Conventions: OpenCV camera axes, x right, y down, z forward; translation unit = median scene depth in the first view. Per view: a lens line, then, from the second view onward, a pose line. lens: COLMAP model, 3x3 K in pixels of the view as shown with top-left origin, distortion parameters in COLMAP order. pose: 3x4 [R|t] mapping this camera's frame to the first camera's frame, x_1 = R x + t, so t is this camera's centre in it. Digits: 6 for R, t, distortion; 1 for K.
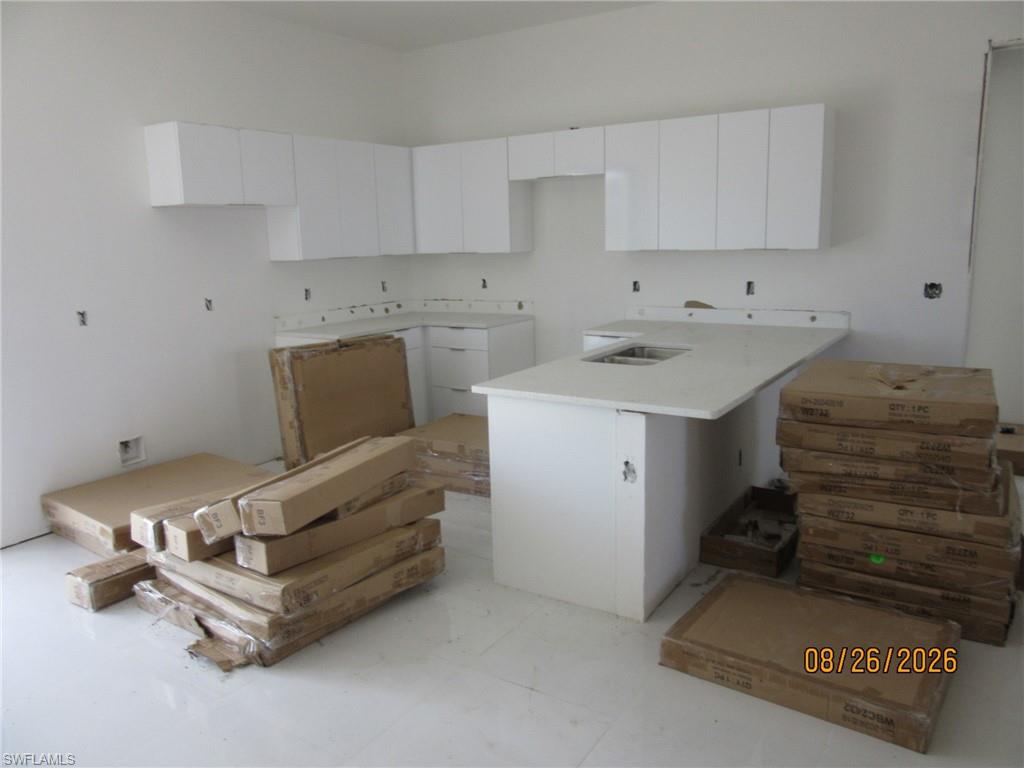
lens RADIAL K [[766.6, 0, 512.0], [0, 766.6, 384.0], [0, 0, 1]] dist [-0.029405, -0.000996]
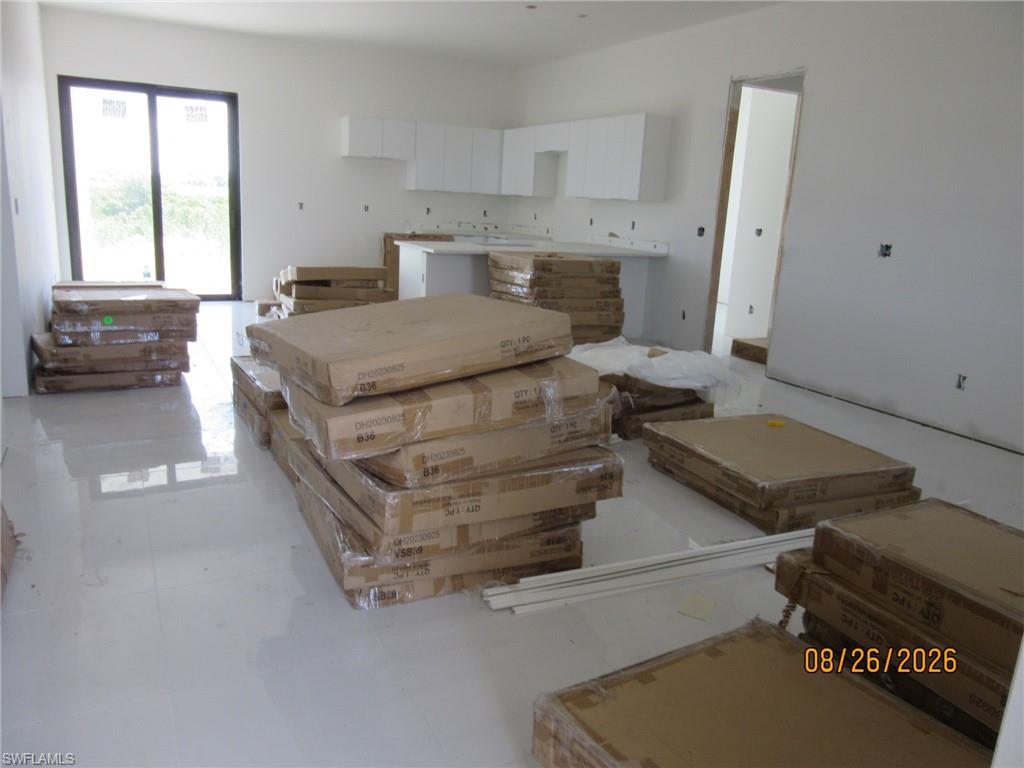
lens RADIAL K [[766.6, 0, 512.0], [0, 766.6, 384.0], [0, 0, 1]] dist [-0.029405, -0.000996]
pose [[0.870117, 0.185488, -0.456608, 1.090817], [-0.168210, 0.982611, 0.078622, 0.145885], [0.463252, 0.008395, 0.886187, -0.672683]]
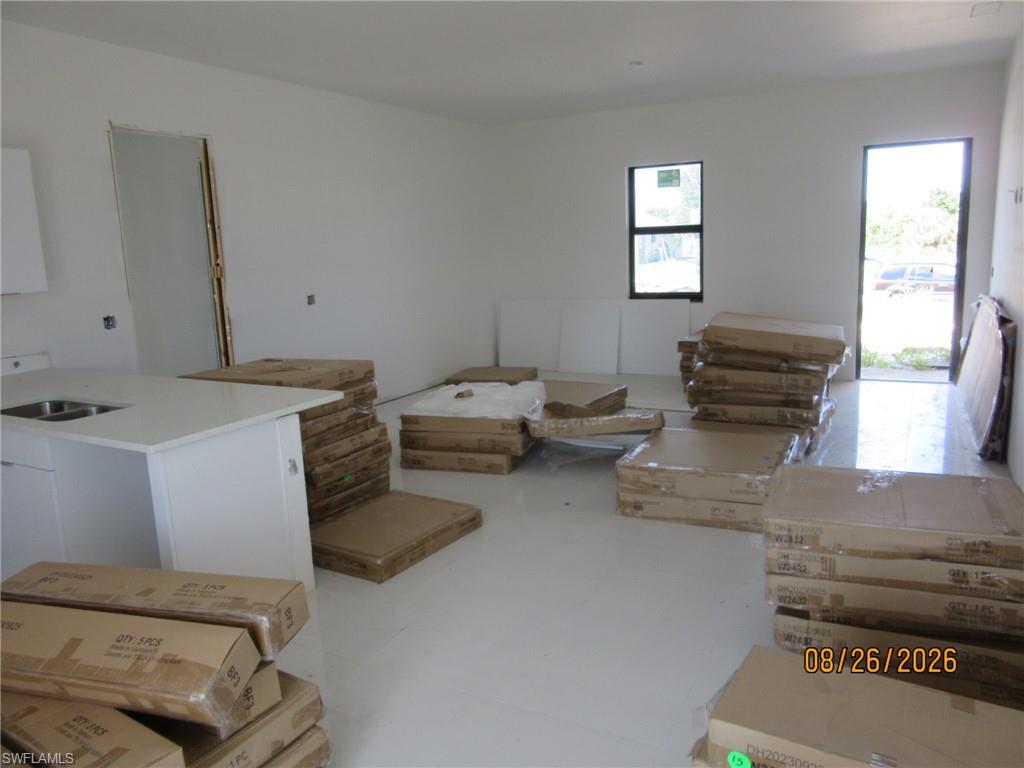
lens RADIAL K [[766.6, 0, 512.0], [0, 766.6, 384.0], [0, 0, 1]] dist [-0.029405, -0.000996]
pose [[-0.086031, -0.148912, 0.985101, -0.732926], [0.230623, 0.958935, 0.165098, -0.088804], [-0.969233, 0.241390, -0.048155, 0.514989]]
